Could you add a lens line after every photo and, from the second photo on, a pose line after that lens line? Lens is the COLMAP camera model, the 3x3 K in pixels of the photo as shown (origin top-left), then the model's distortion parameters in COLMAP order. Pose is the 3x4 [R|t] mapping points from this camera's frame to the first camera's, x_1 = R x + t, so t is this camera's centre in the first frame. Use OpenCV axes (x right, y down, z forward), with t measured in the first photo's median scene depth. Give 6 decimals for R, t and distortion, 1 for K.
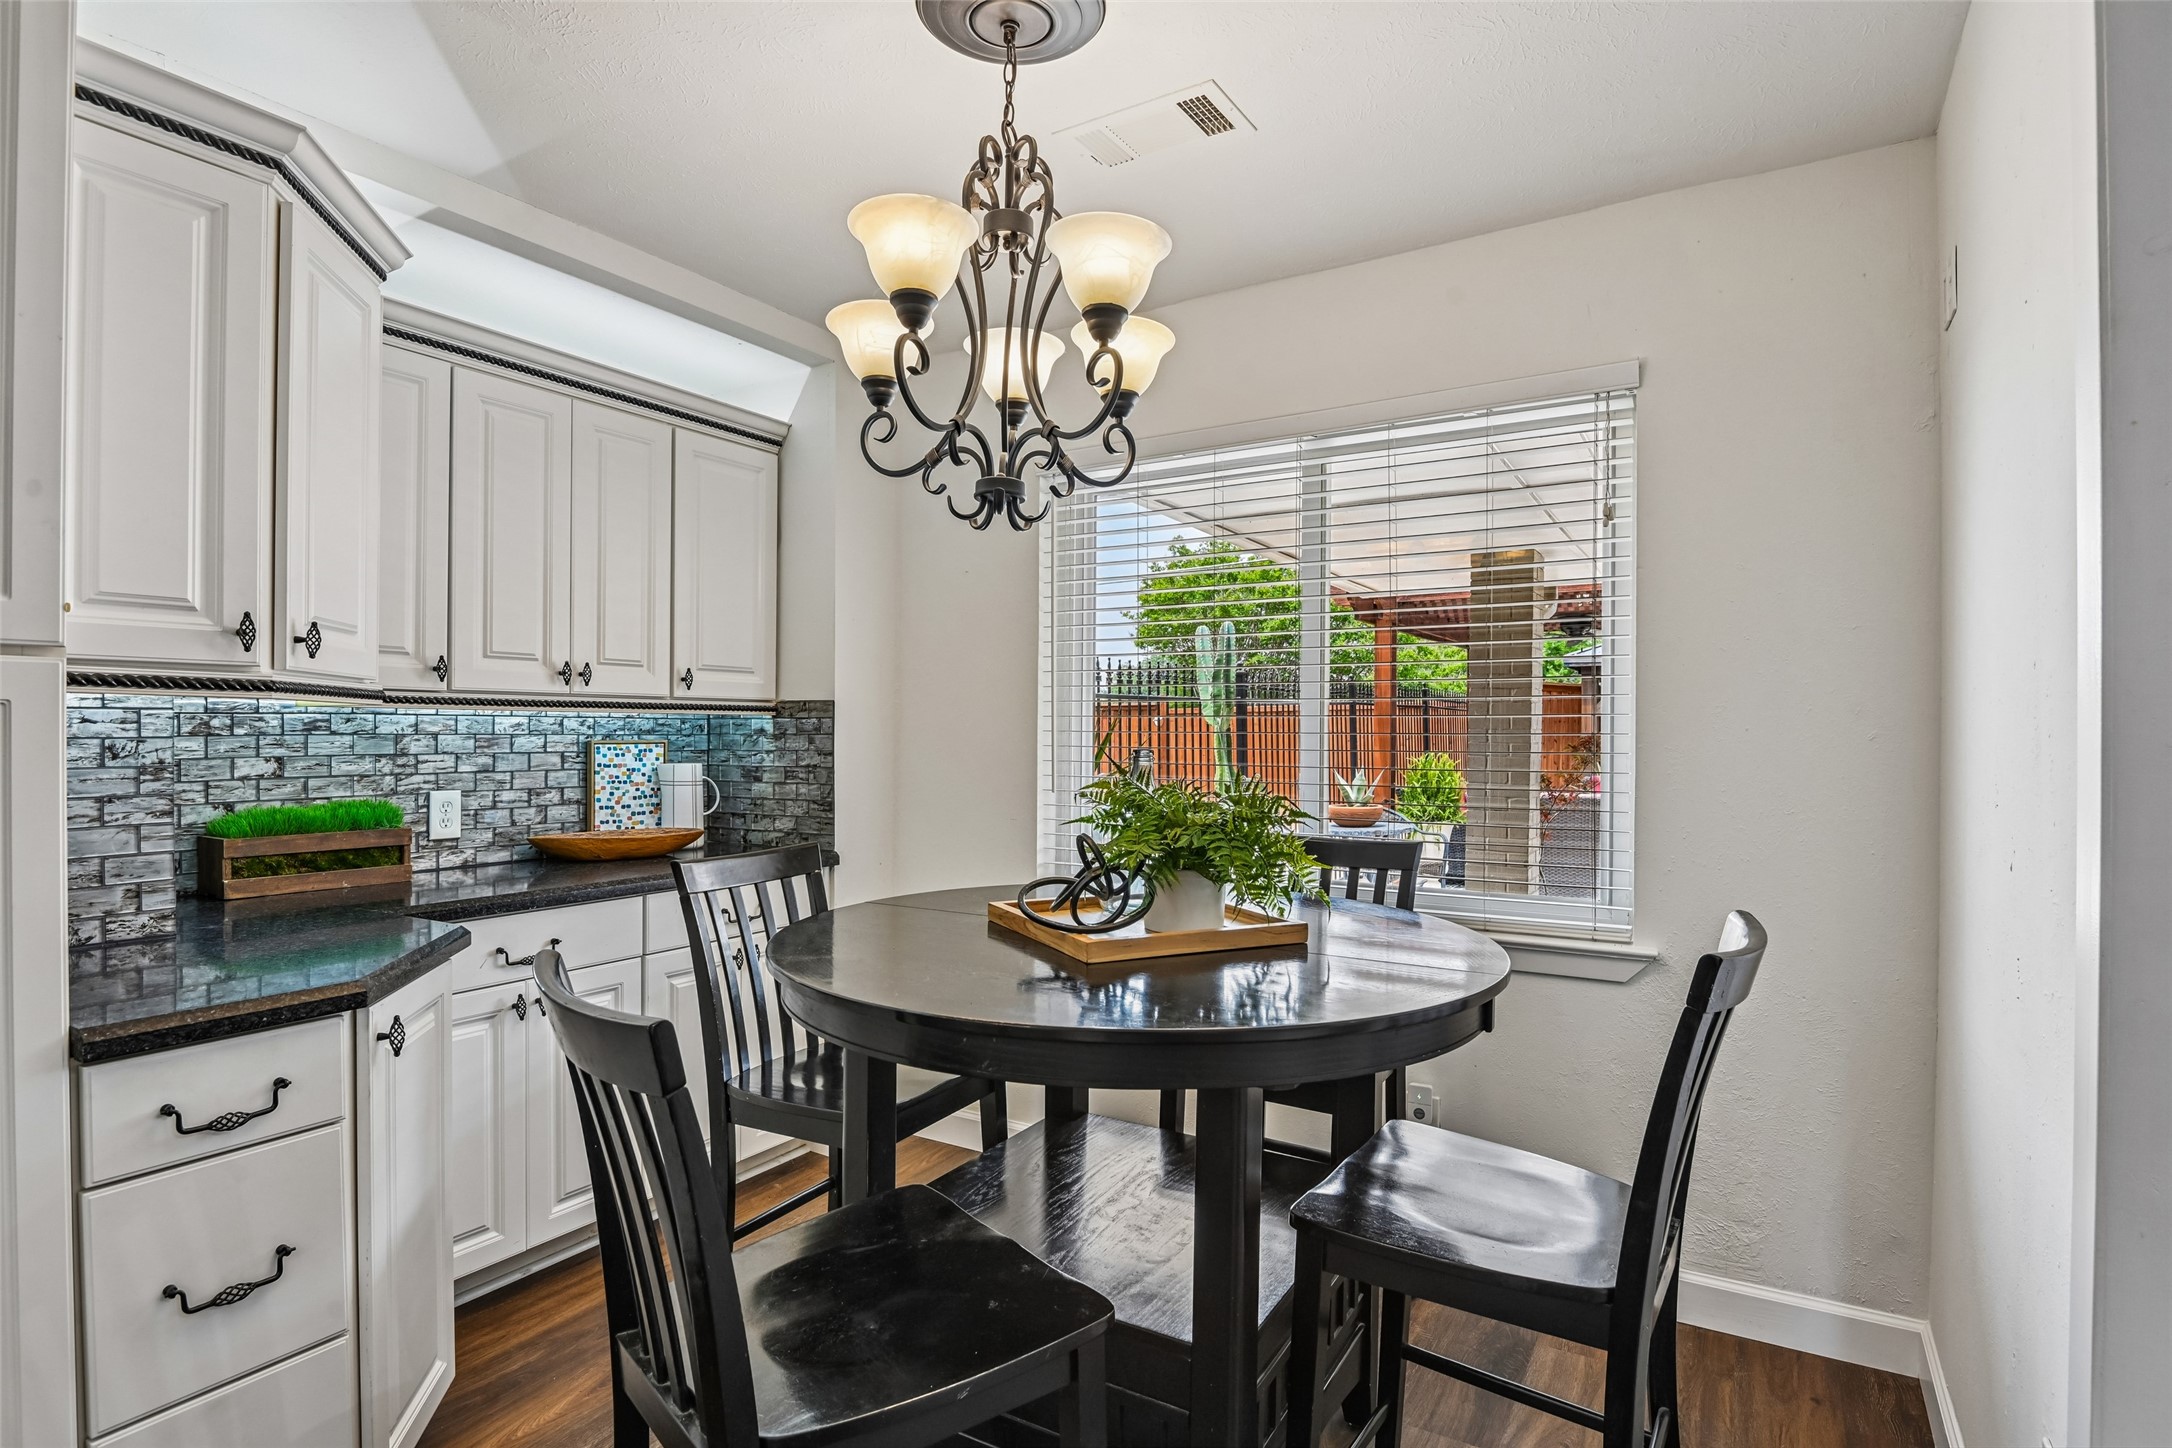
lens RADIAL K [[1102.1, 0, 1086.0], [0, 1102.1, 724.0], [0, 0, 1]] dist [-0.015255, -0.000542]
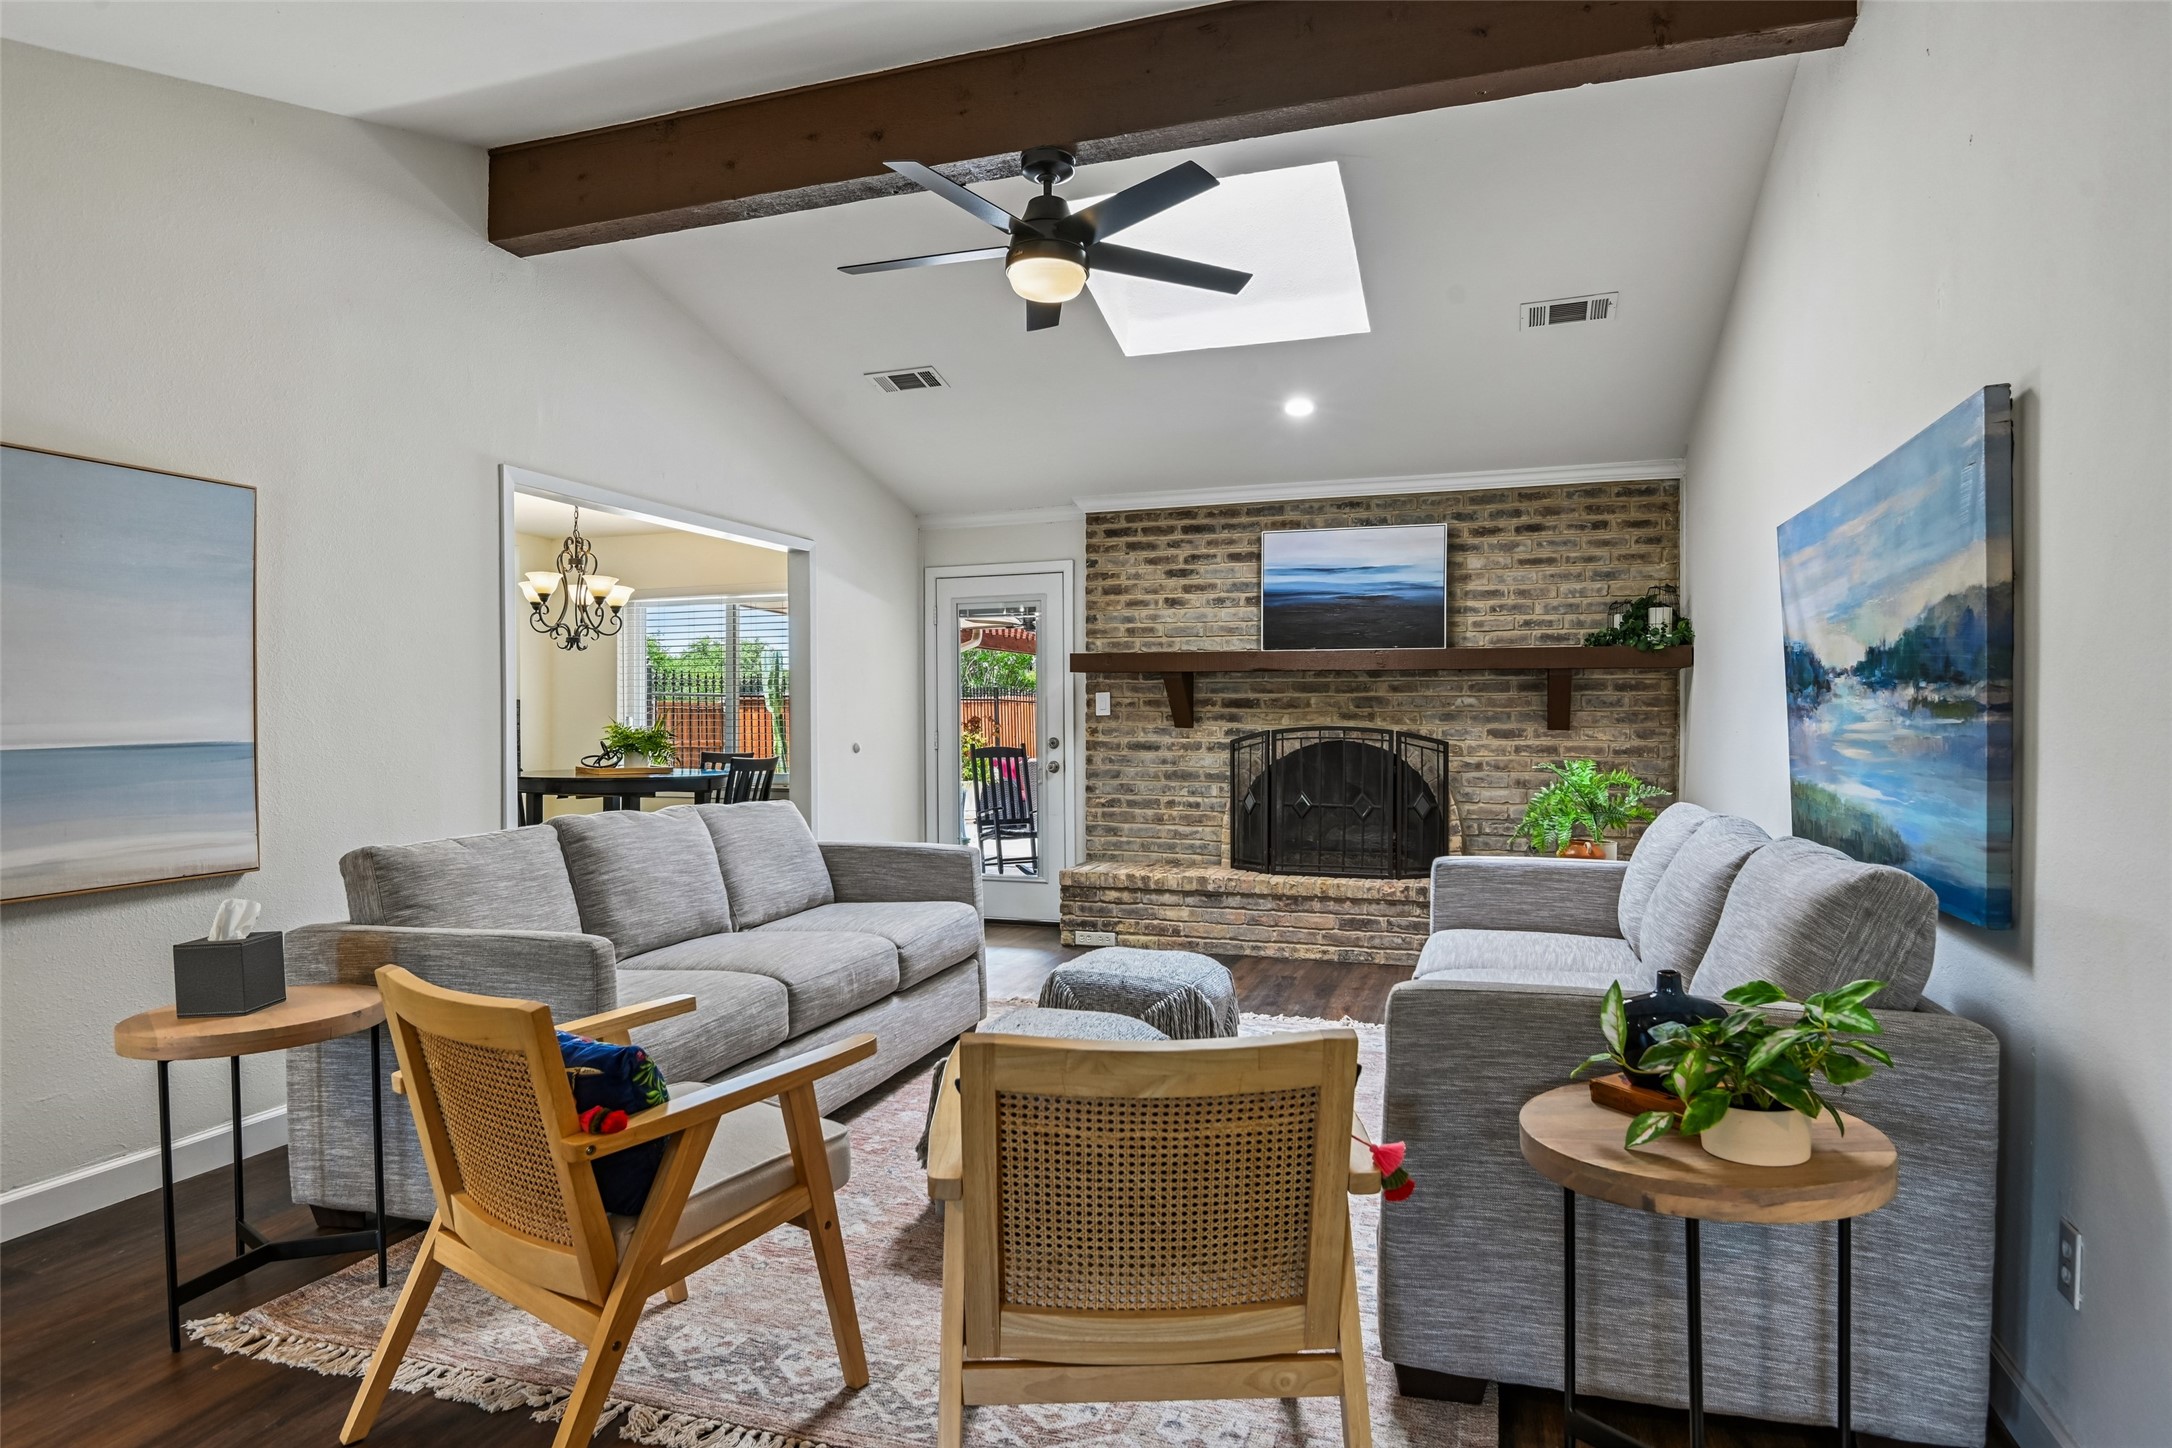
lens RADIAL K [[1253.1, 0, 1095.1], [0, 1253.1, 734.7], [0, 0, 1]] dist [-0.007143, -0.015196]
pose [[0.975765, -0.005354, 0.218757, 0.640114], [0.003132, 0.999940, 0.010503, 0.045733], [-0.218800, -0.009563, 0.975723, -3.090799]]
